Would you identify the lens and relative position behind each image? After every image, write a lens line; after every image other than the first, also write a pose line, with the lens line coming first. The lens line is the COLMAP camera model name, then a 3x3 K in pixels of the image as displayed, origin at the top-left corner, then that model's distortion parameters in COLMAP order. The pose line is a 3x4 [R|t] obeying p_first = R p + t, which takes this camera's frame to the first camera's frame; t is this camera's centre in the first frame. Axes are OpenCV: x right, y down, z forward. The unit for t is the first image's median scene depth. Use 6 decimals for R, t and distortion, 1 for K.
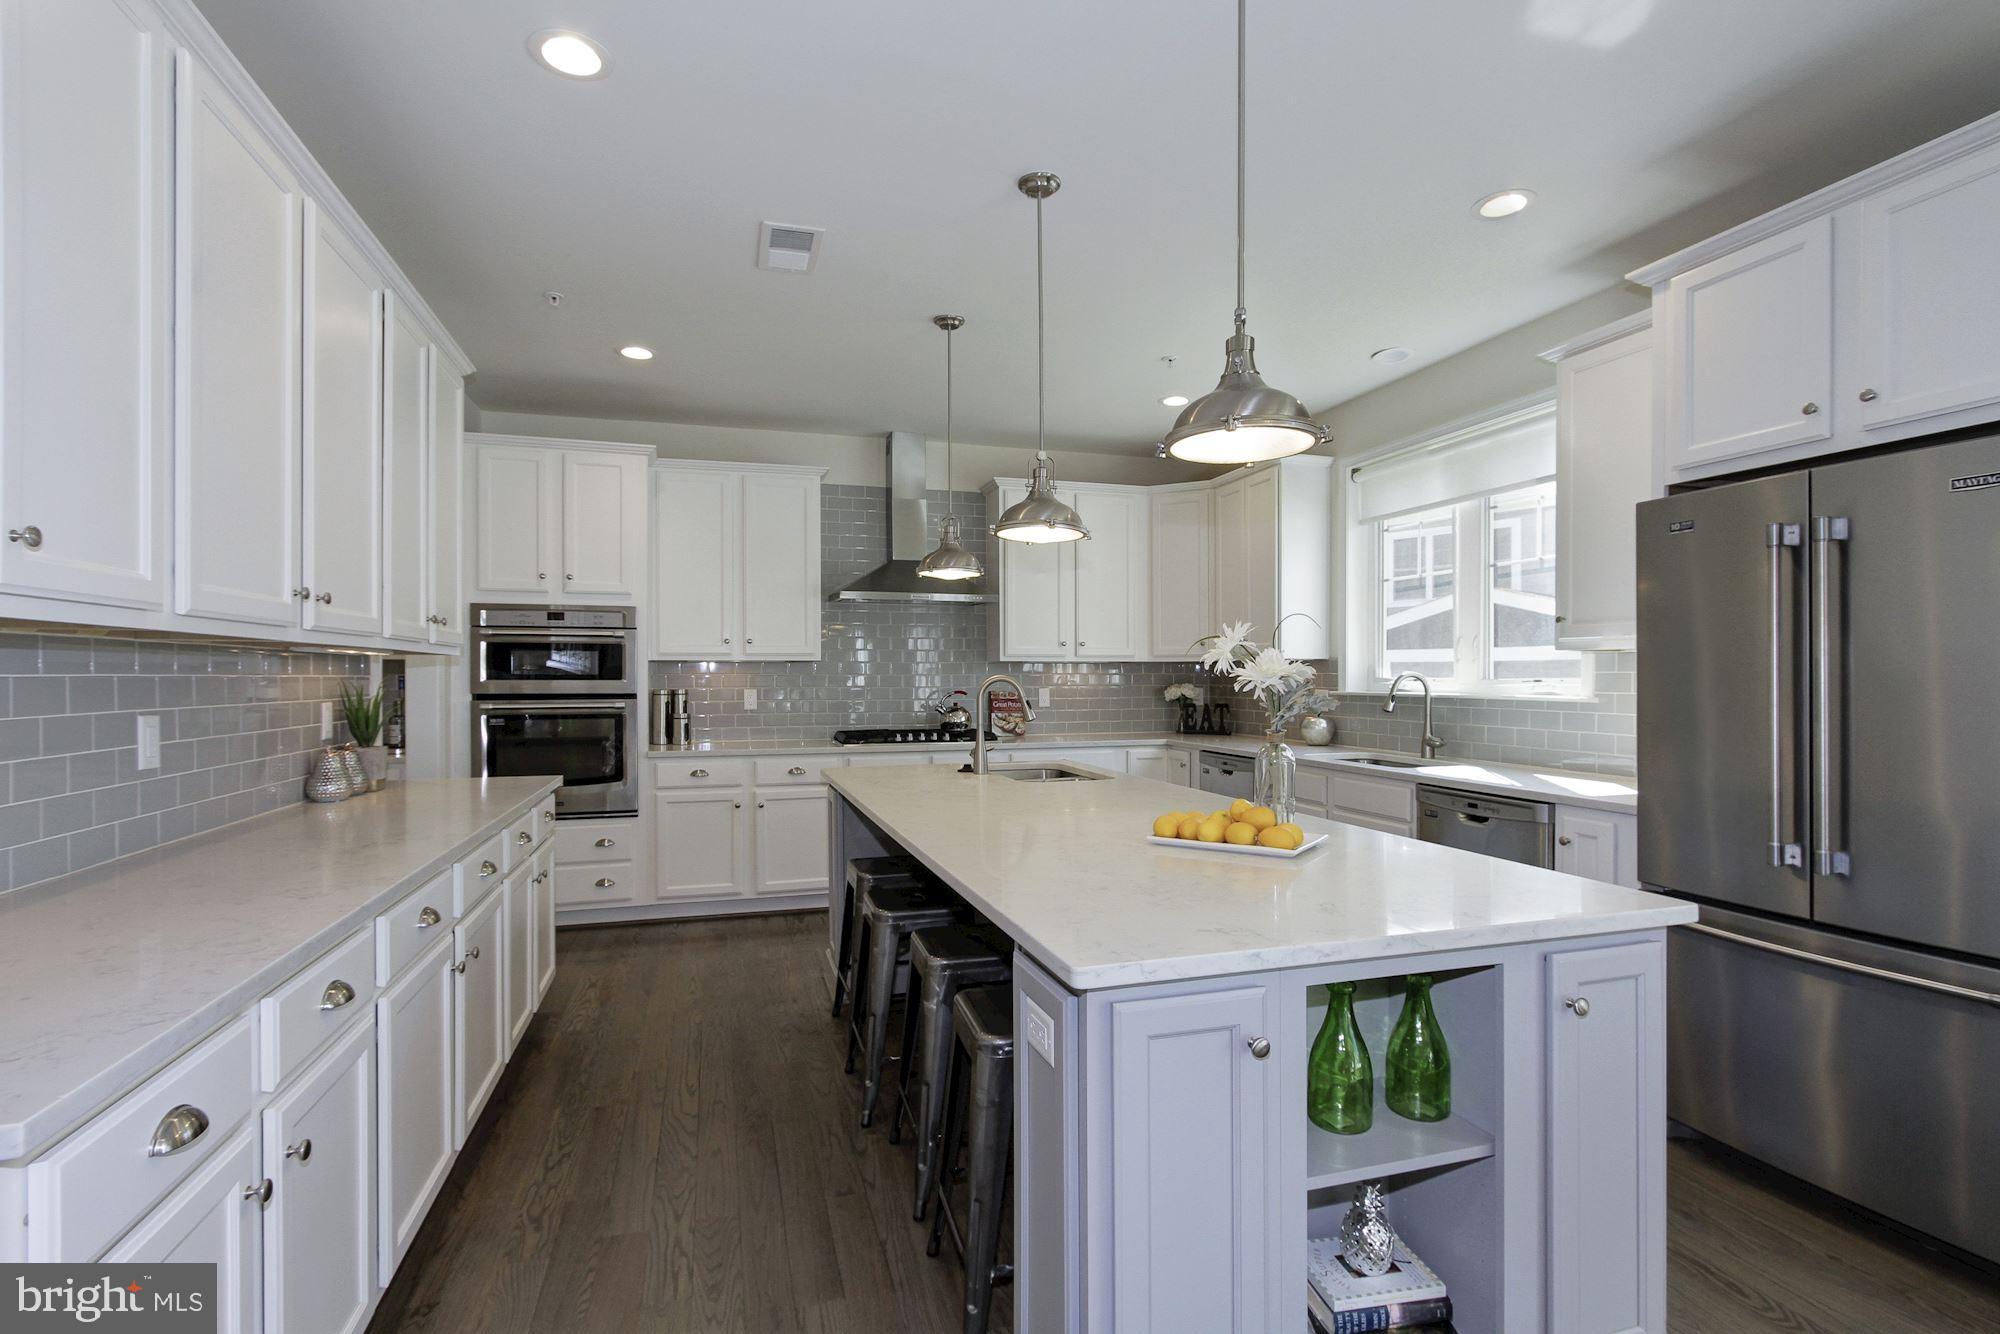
lens RADIAL K [[934.0, 0, 999.5], [0, 934.0, 678.8], [0, 0, 1]] dist [-0.002738, -0.000637]
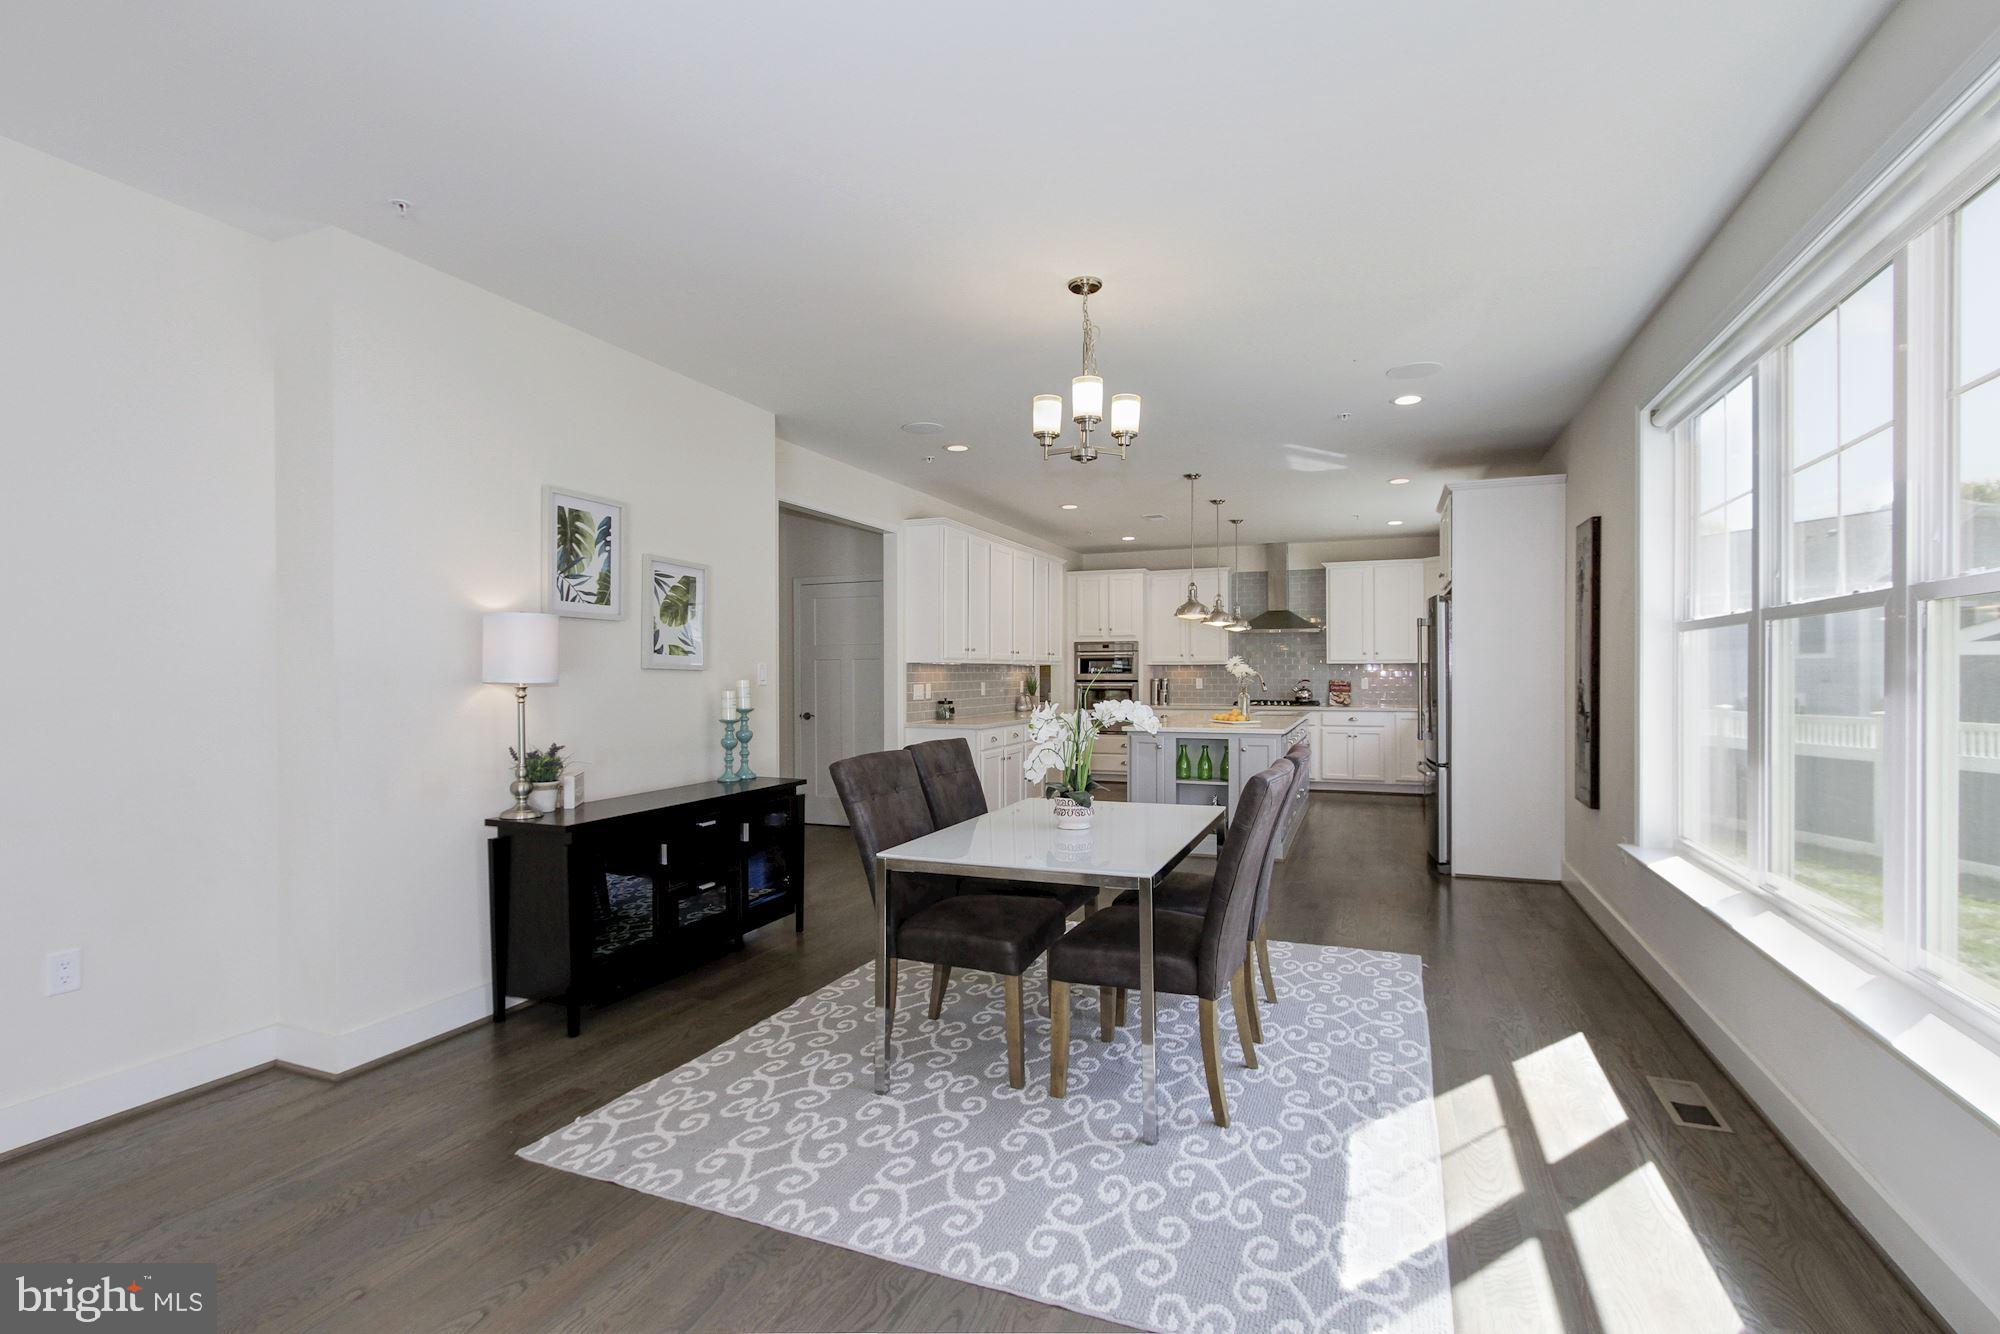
lens RADIAL K [[934.0, 0, 999.5], [0, 934.0, 678.8], [0, 0, 1]] dist [-0.002738, -0.000637]
pose [[0.775337, 0.002254, -0.631544, 0.867854], [0.001556, 0.999984, 0.005479, 0.000623], [0.631546, -0.005230, 0.775321, -1.068817]]
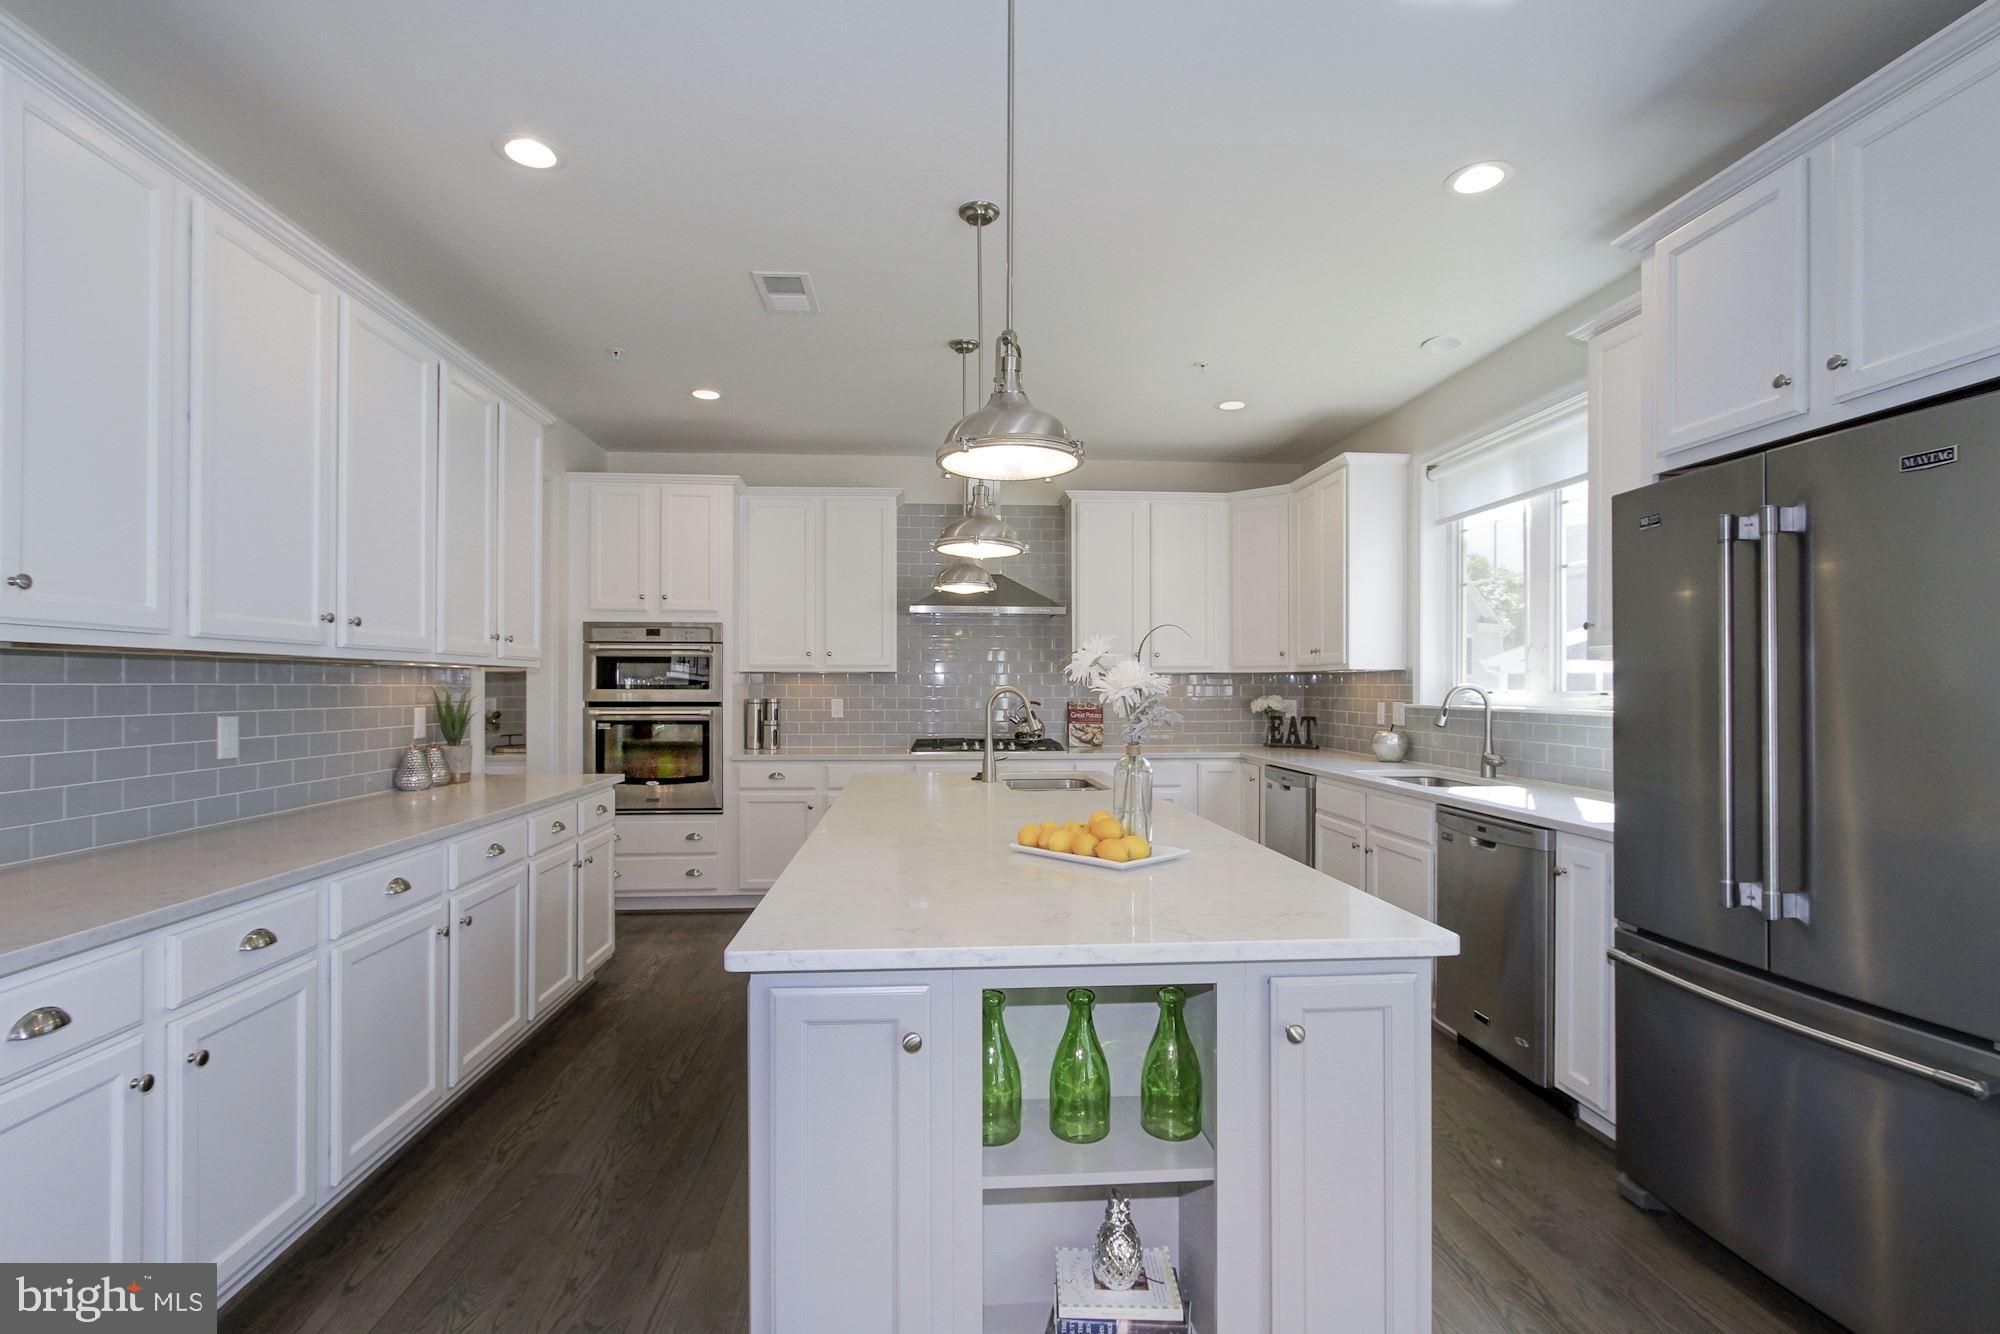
lens RADIAL K [[933.1, 0, 995.9], [0, 933.1, 683.1], [0, 0, 1]] dist [-0.004884, 0.000152]
pose [[0.975607, 0.001873, -0.219518, 0.188953], [-0.003348, 0.999974, -0.006345, -0.000512], [0.219500, 0.006925, 0.975588, -0.001255]]
